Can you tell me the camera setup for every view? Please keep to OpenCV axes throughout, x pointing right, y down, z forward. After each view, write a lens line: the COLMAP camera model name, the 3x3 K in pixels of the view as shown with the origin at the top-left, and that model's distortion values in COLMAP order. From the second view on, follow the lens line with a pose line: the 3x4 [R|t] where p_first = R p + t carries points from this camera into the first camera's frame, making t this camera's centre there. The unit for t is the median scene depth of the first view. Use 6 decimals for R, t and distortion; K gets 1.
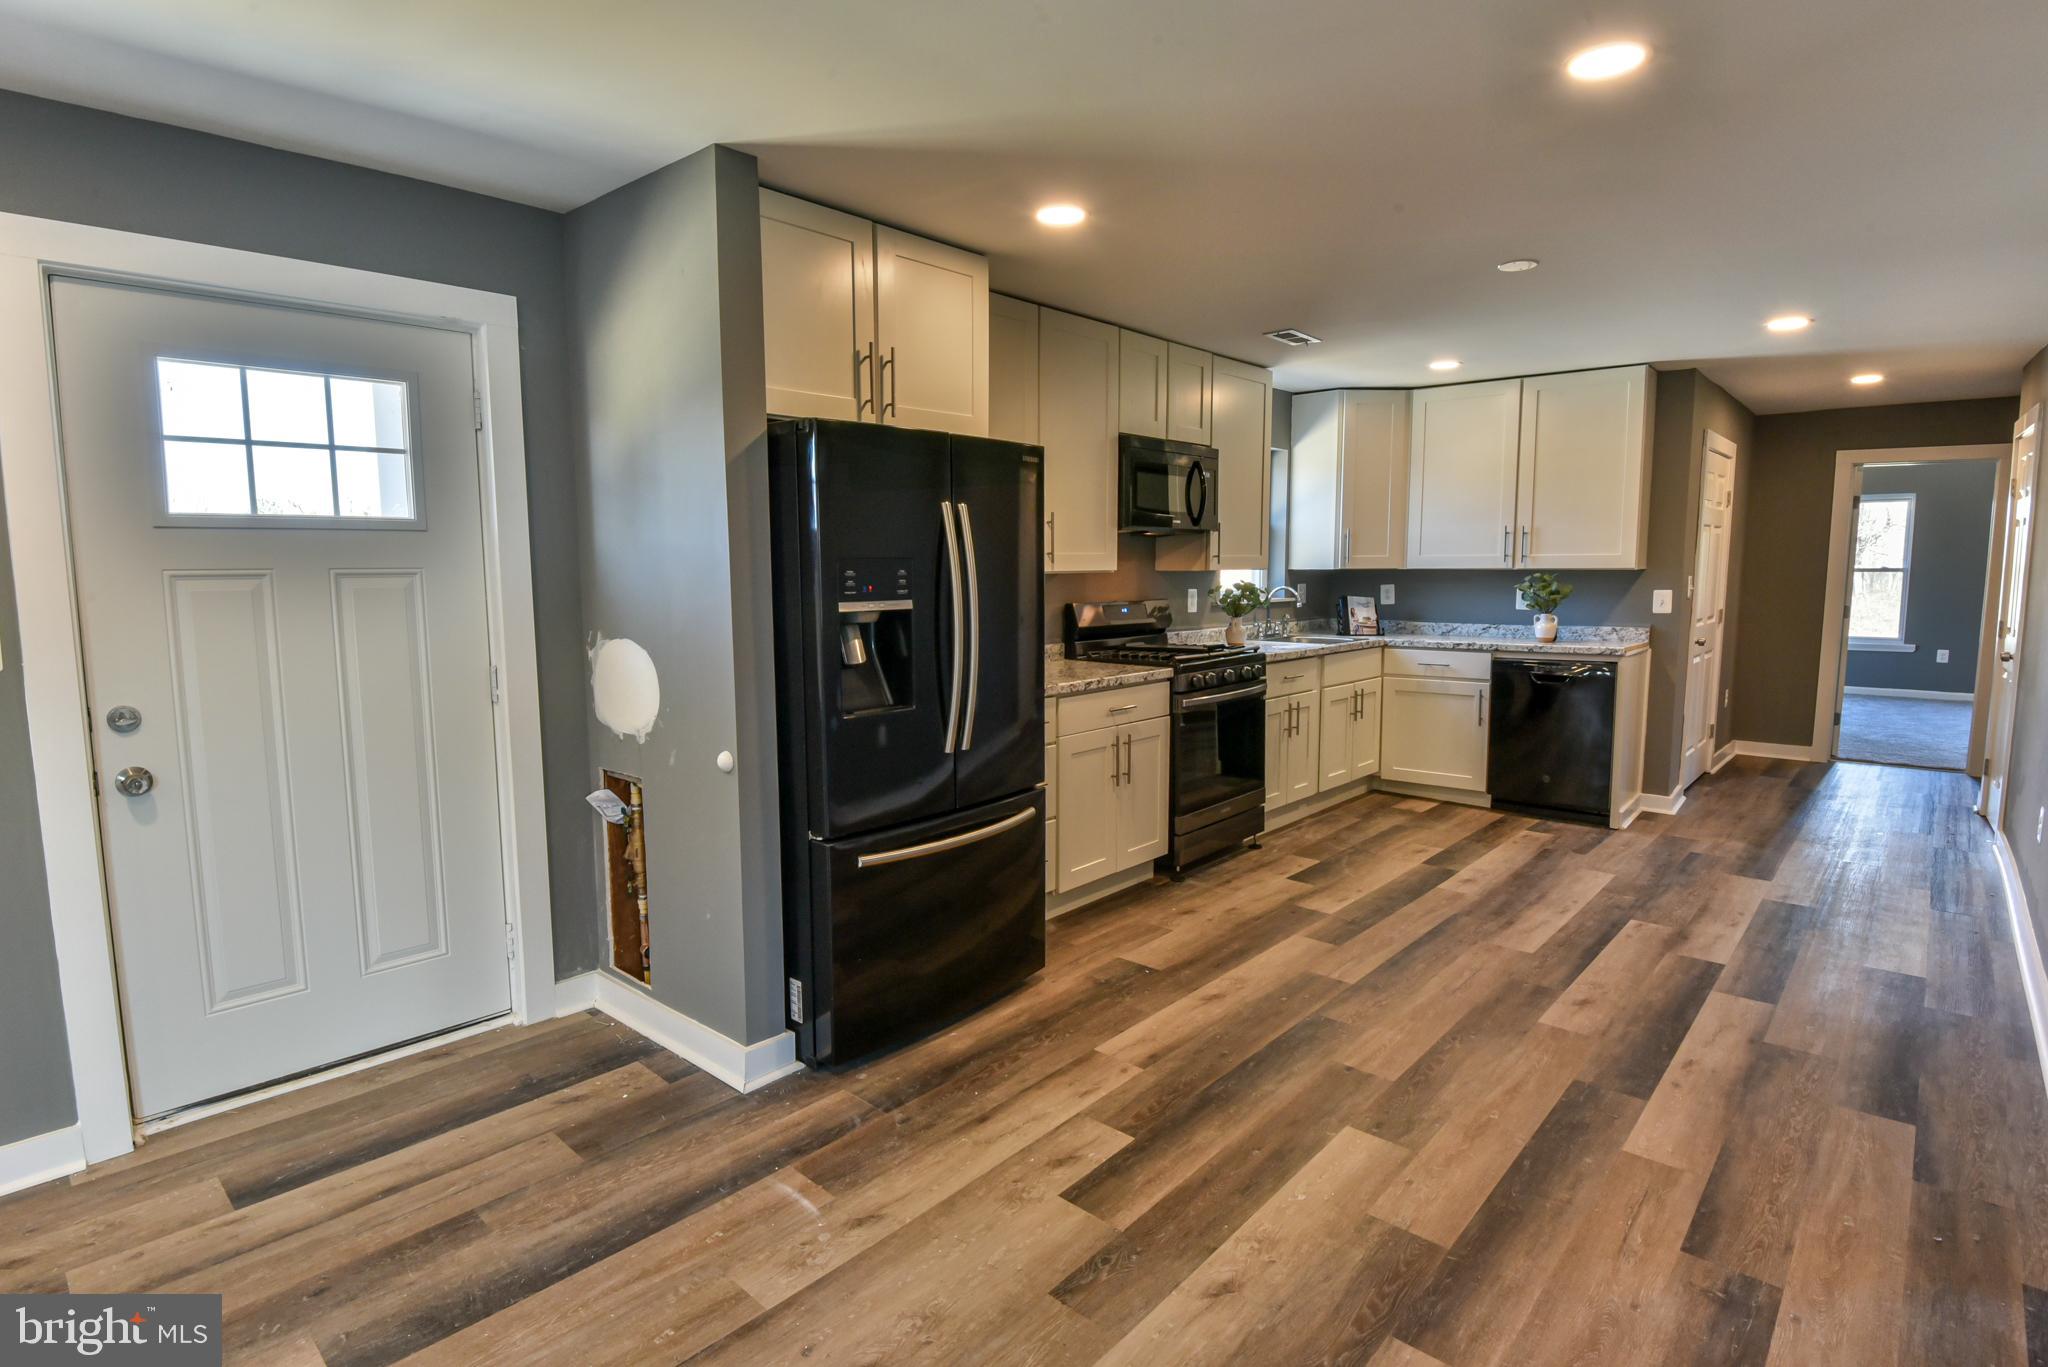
lens RADIAL K [[1017.3, 0, 1019.8], [0, 1017.3, 704.4], [0, 0, 1]] dist [-0.011237, -0.015944]
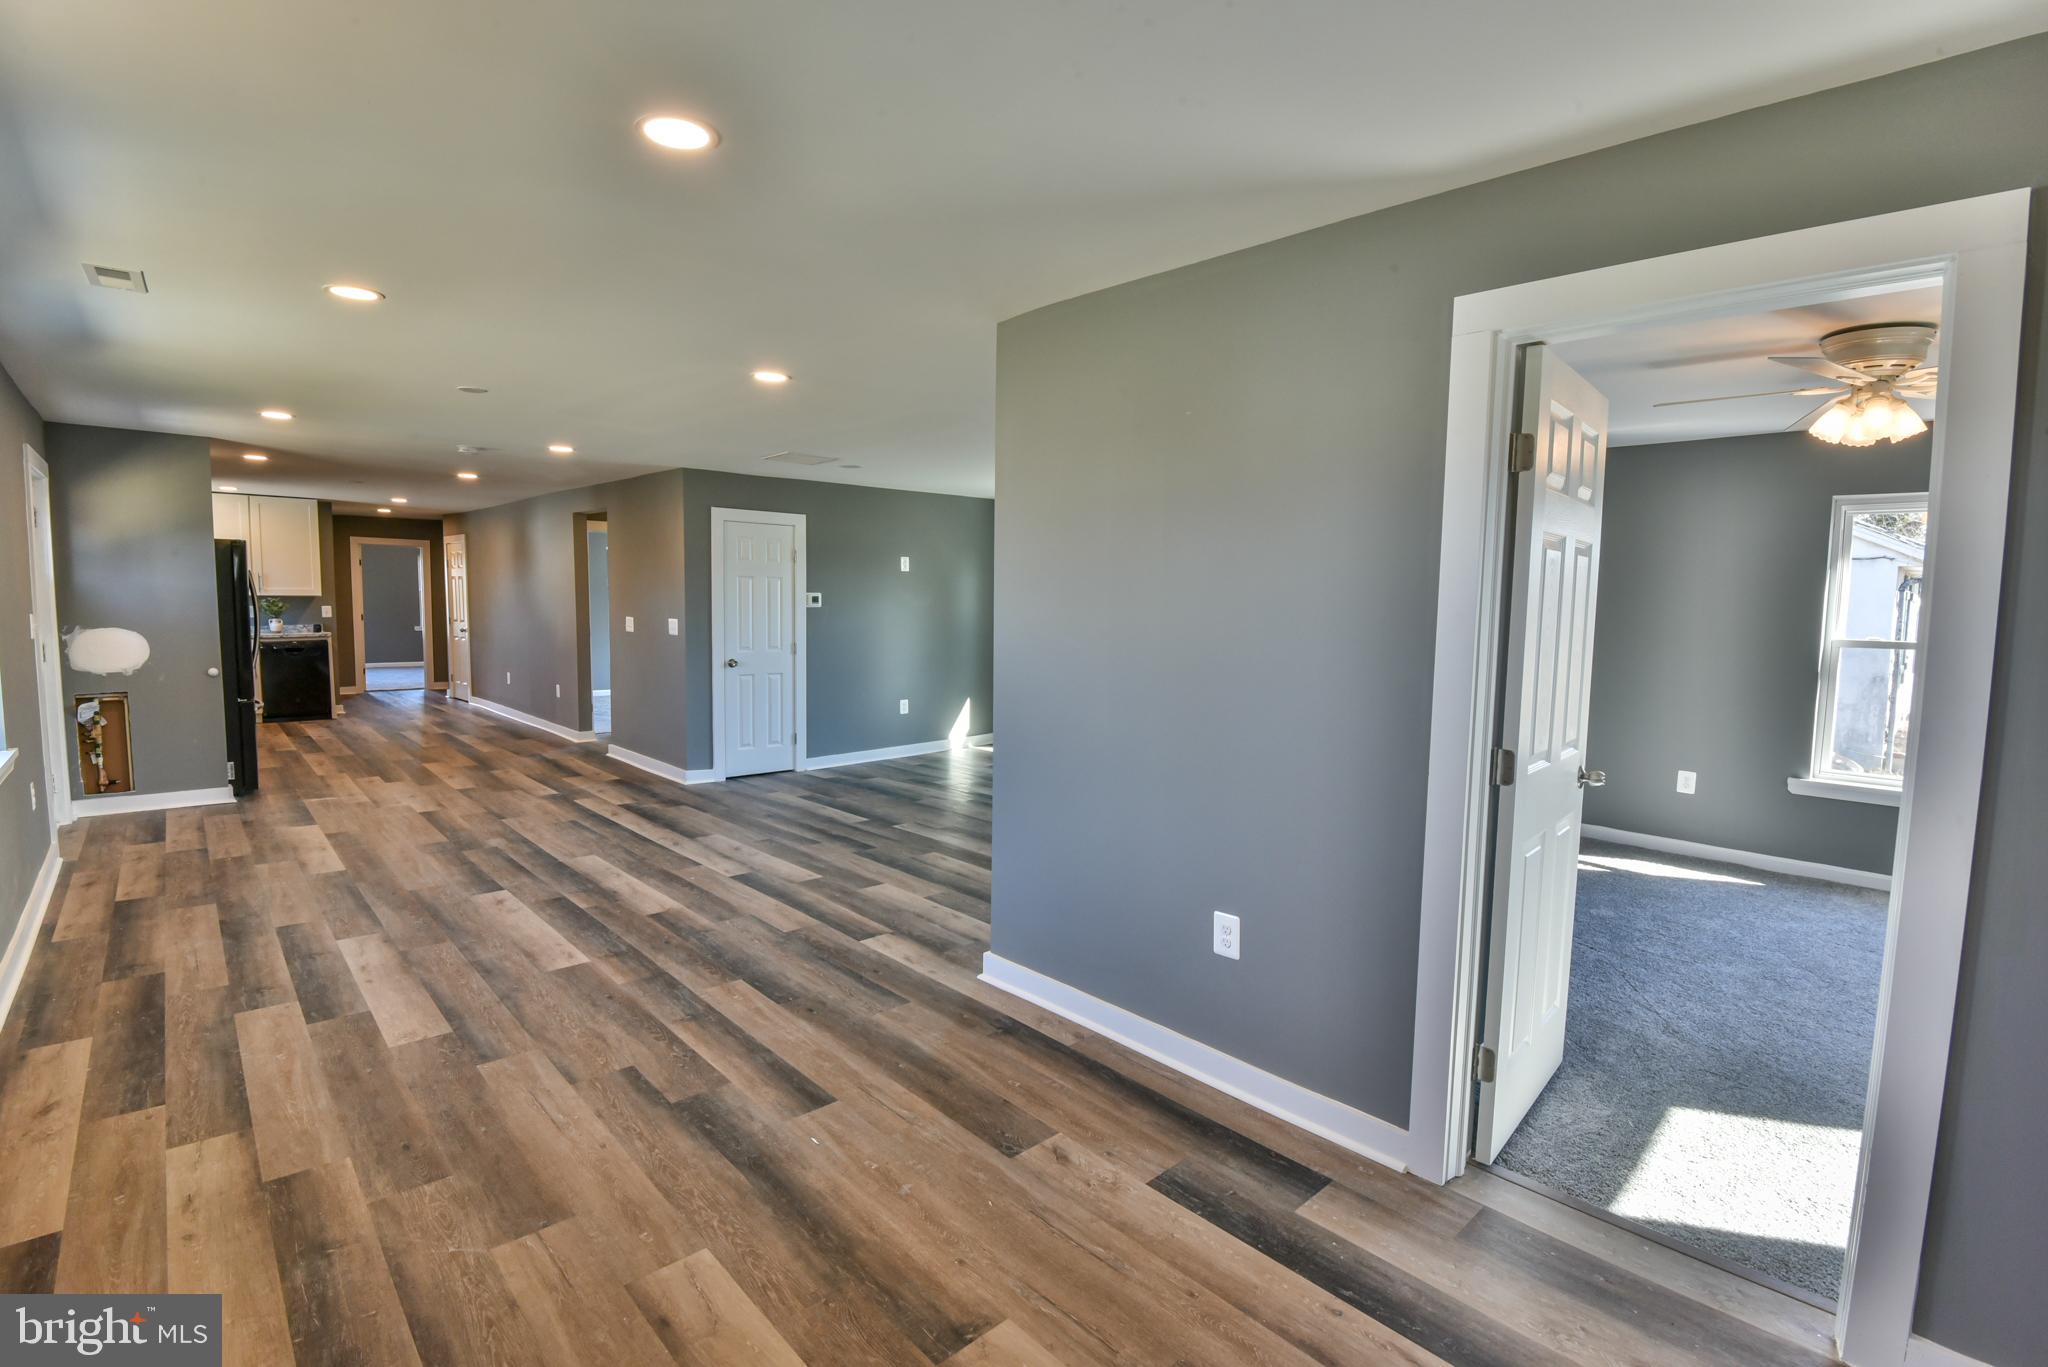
lens RADIAL K [[935.9, 0, 1028.1], [0, 935.9, 673.5], [0, 0, 1]] dist [-0.012587, -0.011514]
pose [[0.078679, -0.077566, 0.993878, -1.499712], [0.122776, 0.990133, 0.067554, 0.094959], [-0.989311, 0.116710, 0.087426, -0.751177]]
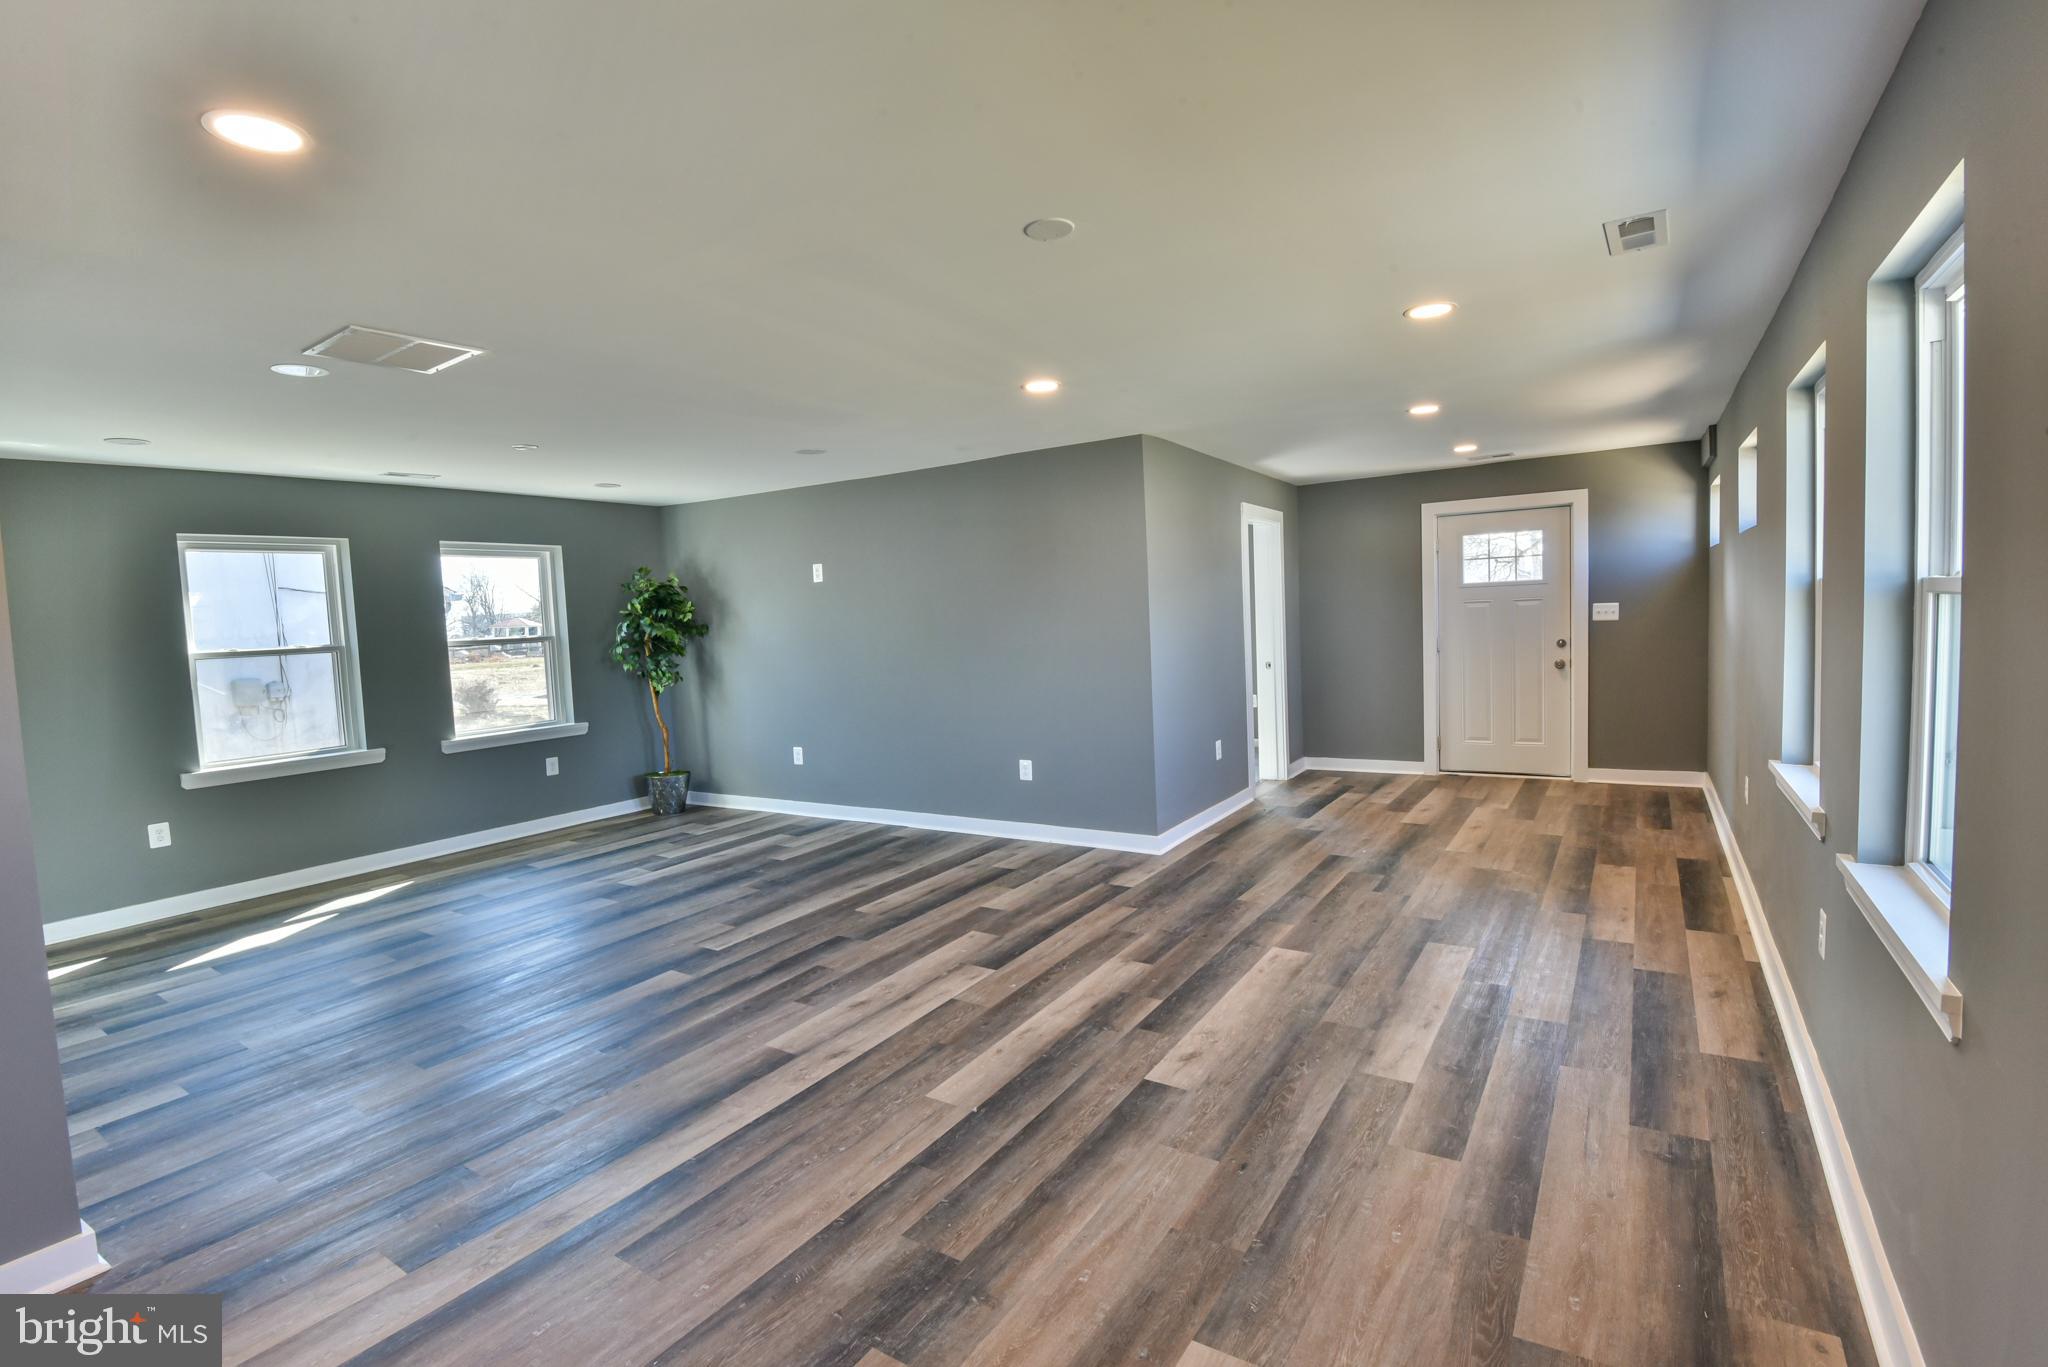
lens RADIAL K [[935.9, 0, 1024.3], [0, 935.9, 690.8], [0, 0, 1]] dist [-0.012587, -0.011514]
pose [[-0.986316, 0.058580, -0.154105, -0.342211], [0.023610, 0.975298, 0.219629, -0.084707], [0.163164, 0.212985, -0.963335, 0.530426]]
